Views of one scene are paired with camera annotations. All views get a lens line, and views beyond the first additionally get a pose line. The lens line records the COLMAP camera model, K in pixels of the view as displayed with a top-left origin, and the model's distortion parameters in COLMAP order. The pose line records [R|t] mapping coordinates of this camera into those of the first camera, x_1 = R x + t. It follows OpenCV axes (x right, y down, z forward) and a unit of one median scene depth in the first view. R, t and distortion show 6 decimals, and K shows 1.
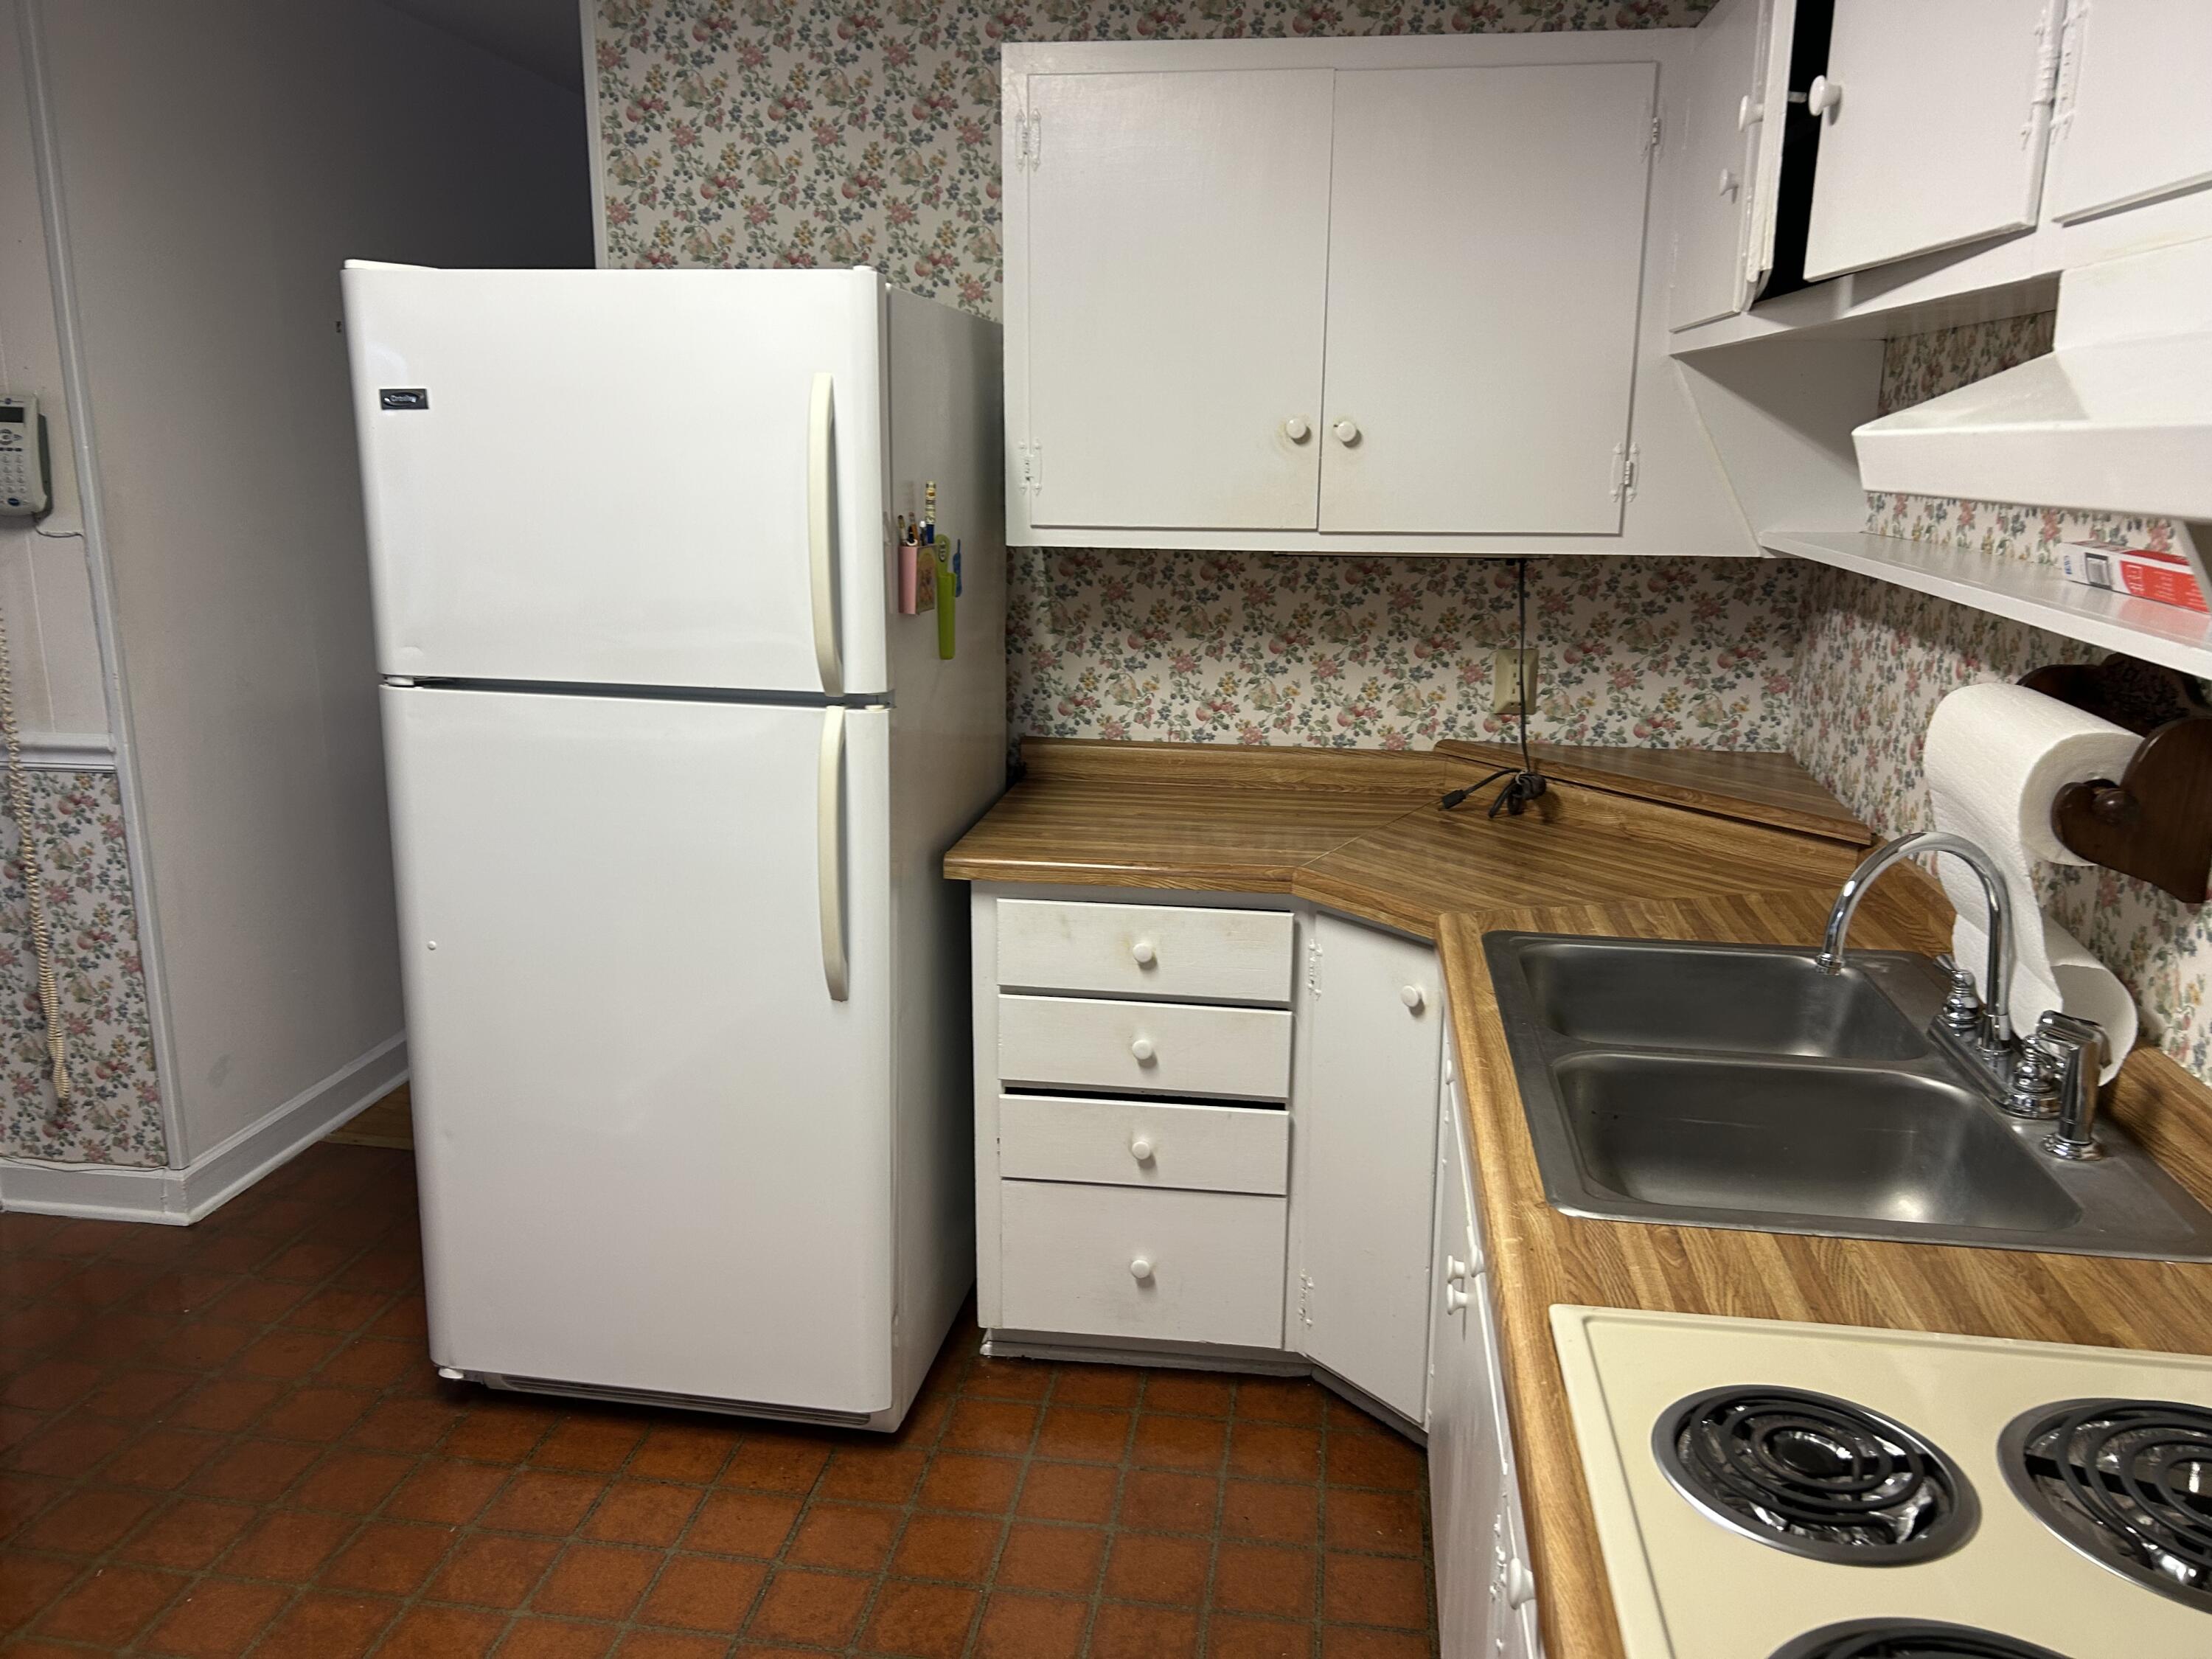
lens RADIAL K [[1649.2, 0, 1113.3], [0, 1649.2, 838.4], [0, 0, 1]] dist [0.090809, -0.095689]
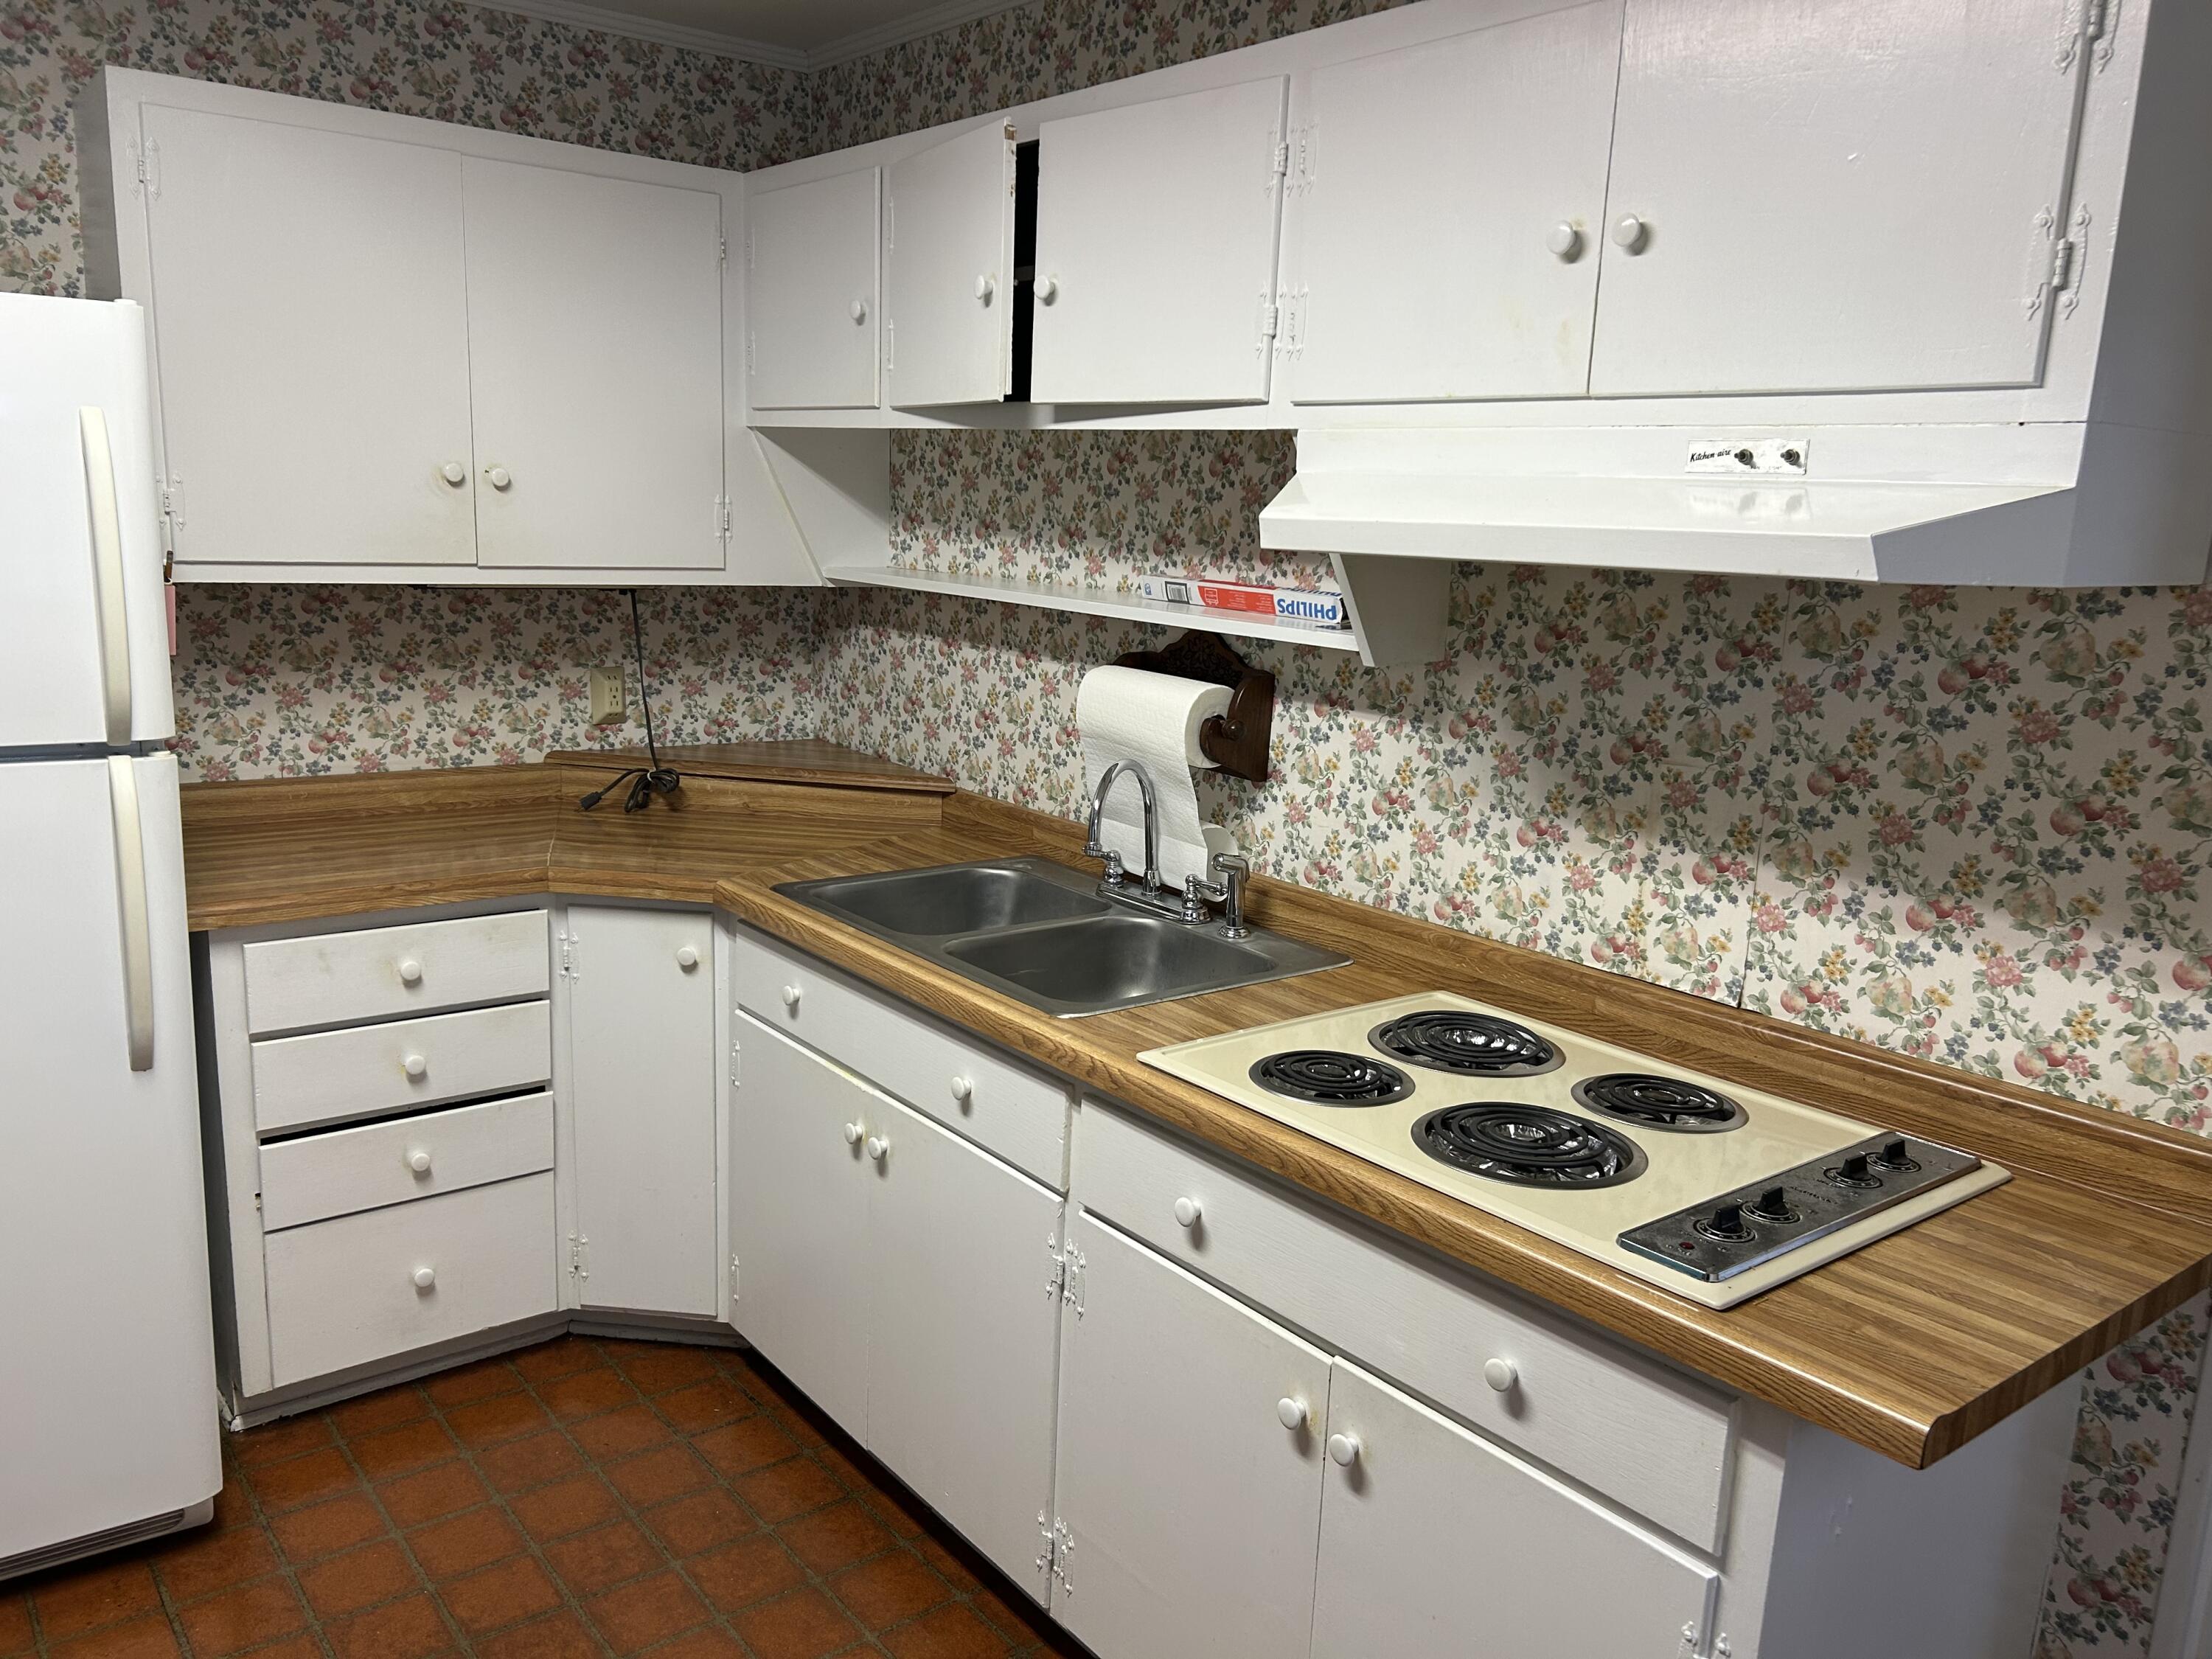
lens RADIAL K [[1691.4, 0, 1106.0], [0, 1691.4, 829.5], [0, 0, 1]] dist [0.010716, -0.002148]
pose [[0.684608, -0.117461, 0.719385, -0.378852], [0.132782, 0.990514, 0.035369, 0.001491], [-0.716715, 0.071308, 0.693711, -0.051734]]
